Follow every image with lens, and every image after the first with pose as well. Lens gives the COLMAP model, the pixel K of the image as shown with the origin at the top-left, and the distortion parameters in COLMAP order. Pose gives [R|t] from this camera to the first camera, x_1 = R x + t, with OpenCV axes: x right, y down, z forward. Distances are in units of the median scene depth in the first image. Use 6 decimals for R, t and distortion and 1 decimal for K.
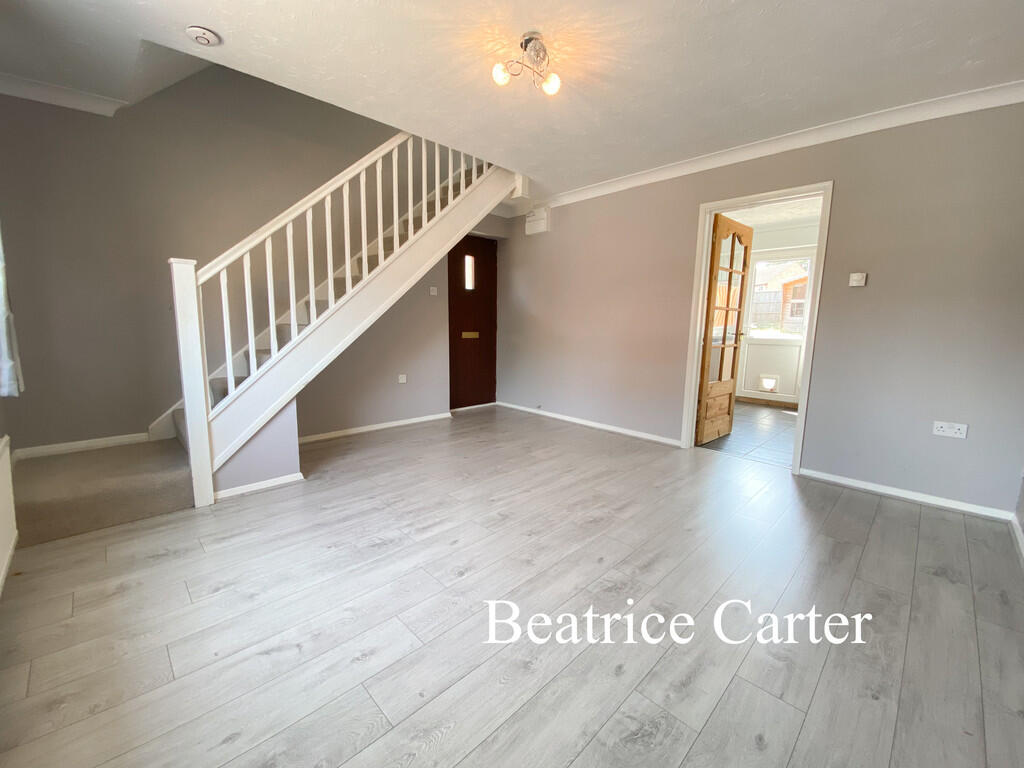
lens RADIAL K [[414.1, 0, 512.0], [0, 414.1, 384.0], [0, 0, 1]] dist [0.040204, -0.028726]
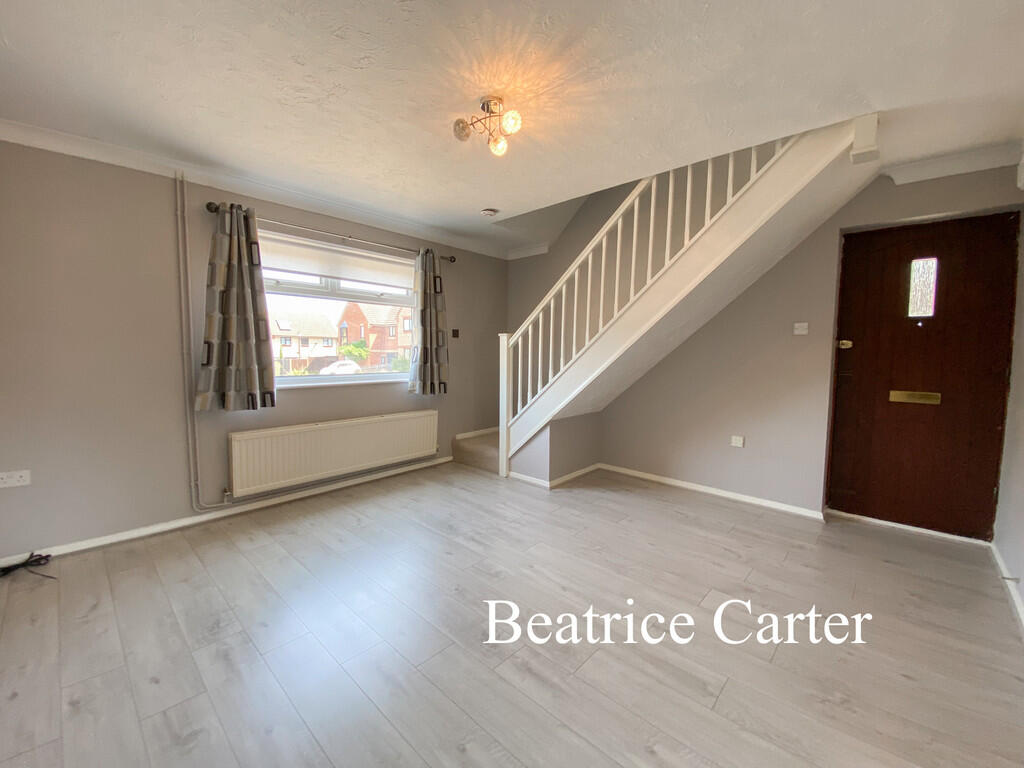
lens RADIAL K [[414.1, 0, 512.0], [0, 414.1, 384.0], [0, 0, 1]] dist [0.040204, -0.028726]
pose [[0.038978, 0.065019, -0.997122, 0.873020], [-0.153611, 0.986409, 0.058316, -0.172013], [0.987362, 0.150896, 0.048436, 0.870621]]
